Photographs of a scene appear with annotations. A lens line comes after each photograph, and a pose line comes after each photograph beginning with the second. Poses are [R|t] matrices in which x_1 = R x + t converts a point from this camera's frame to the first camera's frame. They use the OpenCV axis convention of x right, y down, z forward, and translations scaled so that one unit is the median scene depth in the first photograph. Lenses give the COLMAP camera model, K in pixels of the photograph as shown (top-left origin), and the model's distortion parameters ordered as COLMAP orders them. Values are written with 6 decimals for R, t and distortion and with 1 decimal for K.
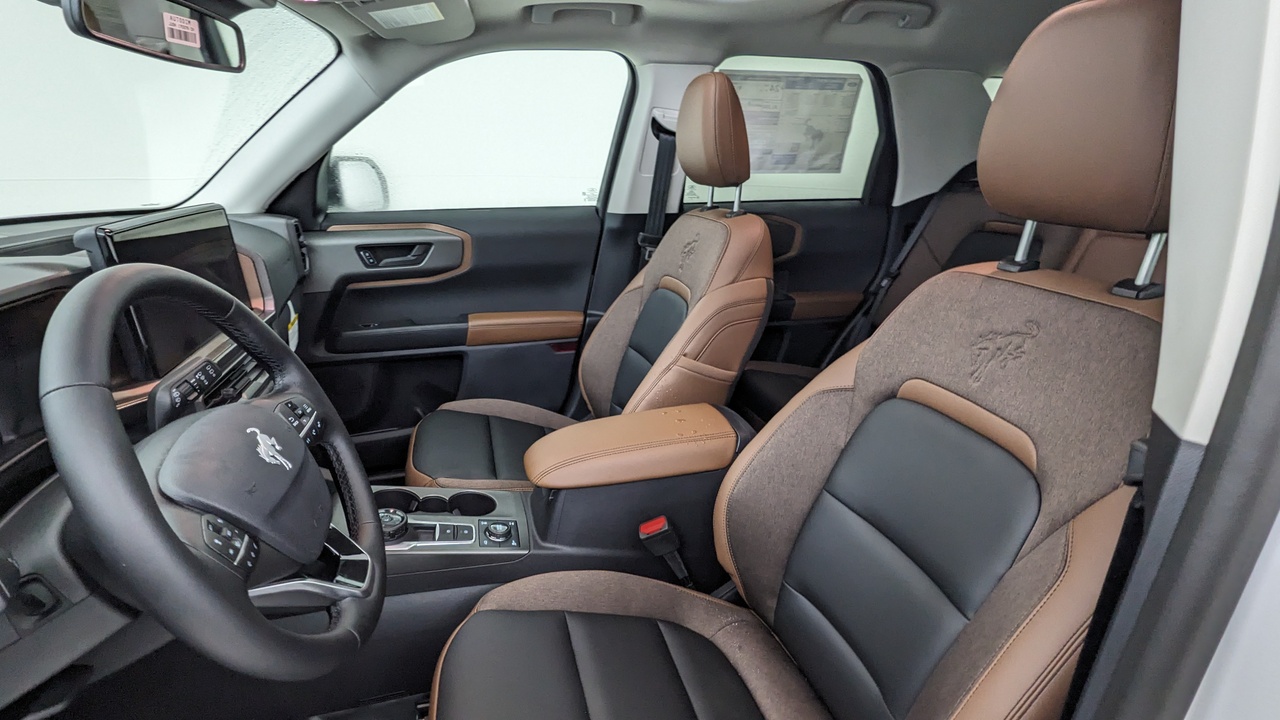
lens RADIAL K [[617.2, 0, 649.8], [0, 617.2, 357.8], [0, 0, 1]] dist [0.027655, 0.000190]
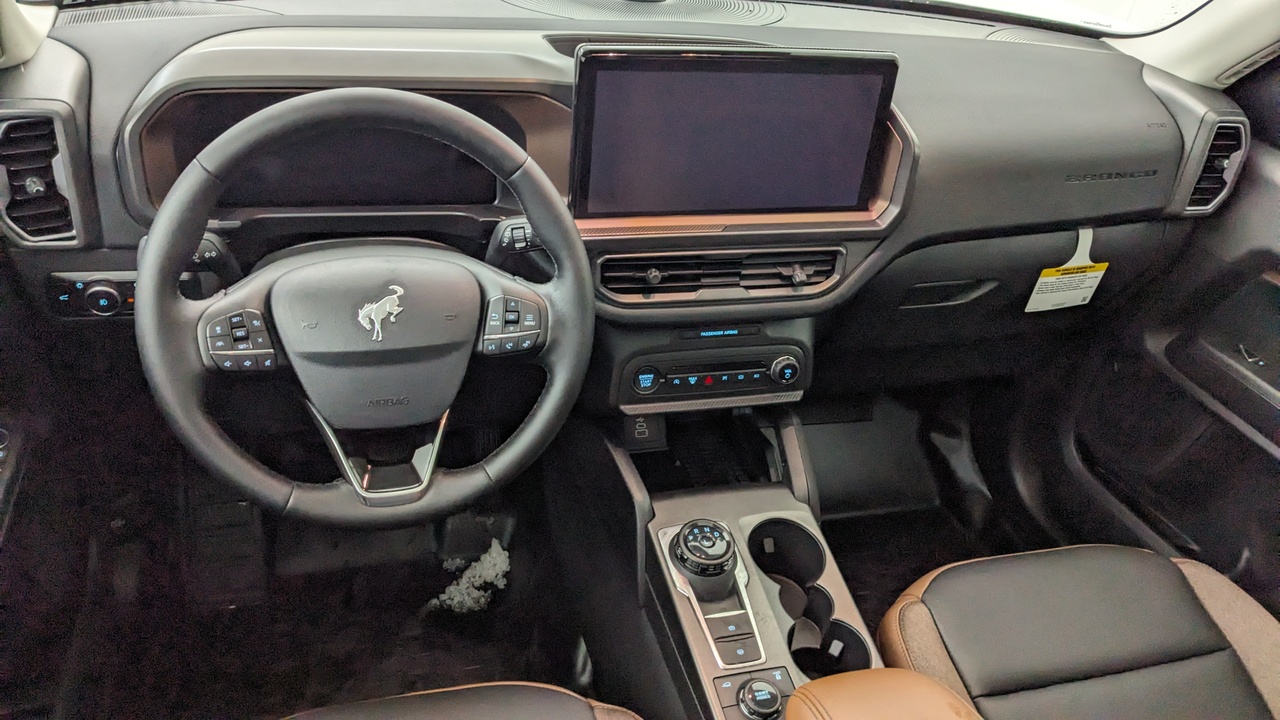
lens RADIAL K [[1019.2, 0, 635.6], [0, 1019.2, 367.6], [0, 0, 1]] dist [0.030030, -0.057243]
pose [[-0.018315, 0.531722, -0.846721, 0.240736], [-0.401749, 0.771576, 0.493223, -0.230278], [0.915567, 0.349203, 0.199487, 0.347001]]
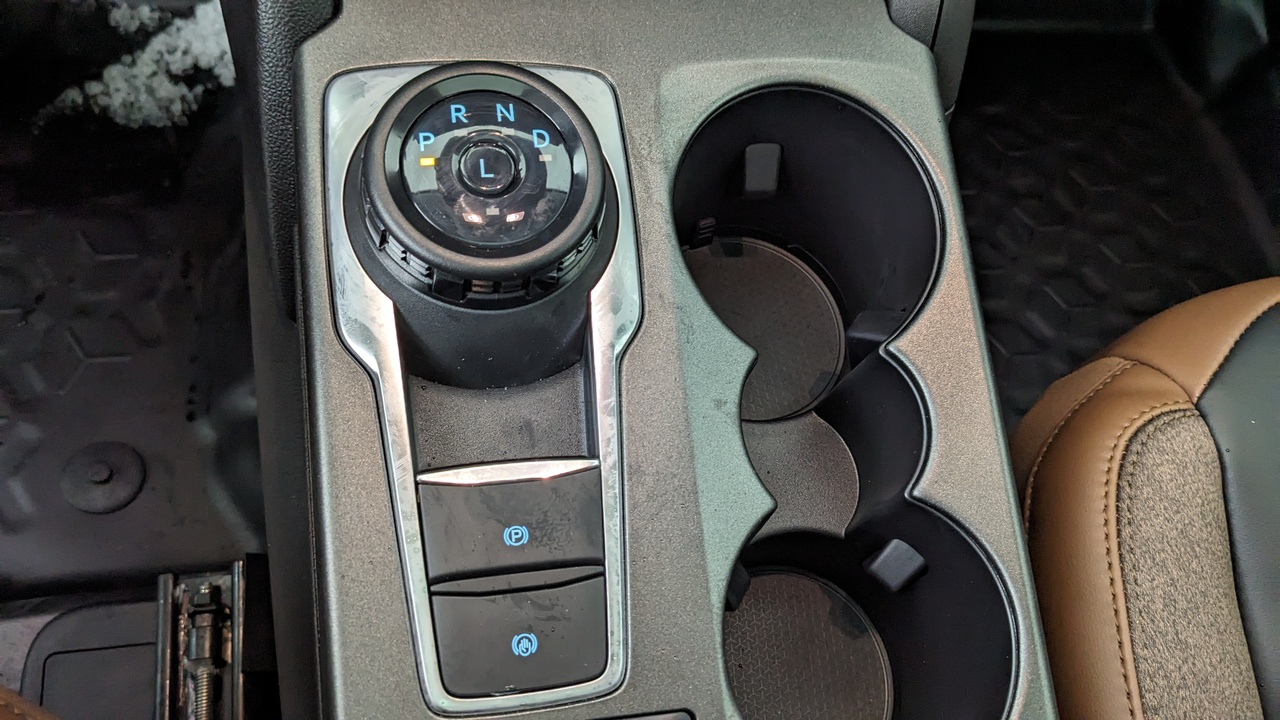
lens RADIAL K [[1019.2, 0, 636.7], [0, 1019.2, 369.0], [0, 0, 1]] dist [0.030030, -0.057243]
pose [[-0.153812, 0.876076, -0.456982, -0.141008], [-0.464992, 0.343898, 0.815792, 0.020090], [0.871851, 0.337971, 0.354473, 0.524945]]
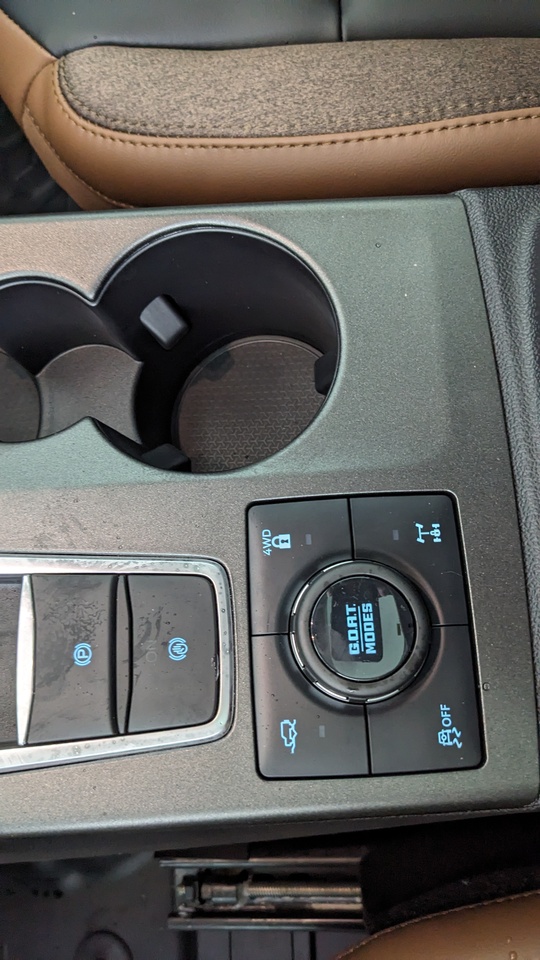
lens RADIAL K [[764.4, 0, 271.6], [0, 764.4, 481.0], [0, 0, 1]] dist [0.030030, -0.057243]
pose [[0.940832, 0.194865, -0.277240, -0.127093], [0.143003, 0.513403, 0.846149, 0.043255], [0.307220, -0.835730, 0.455160, 0.547136]]
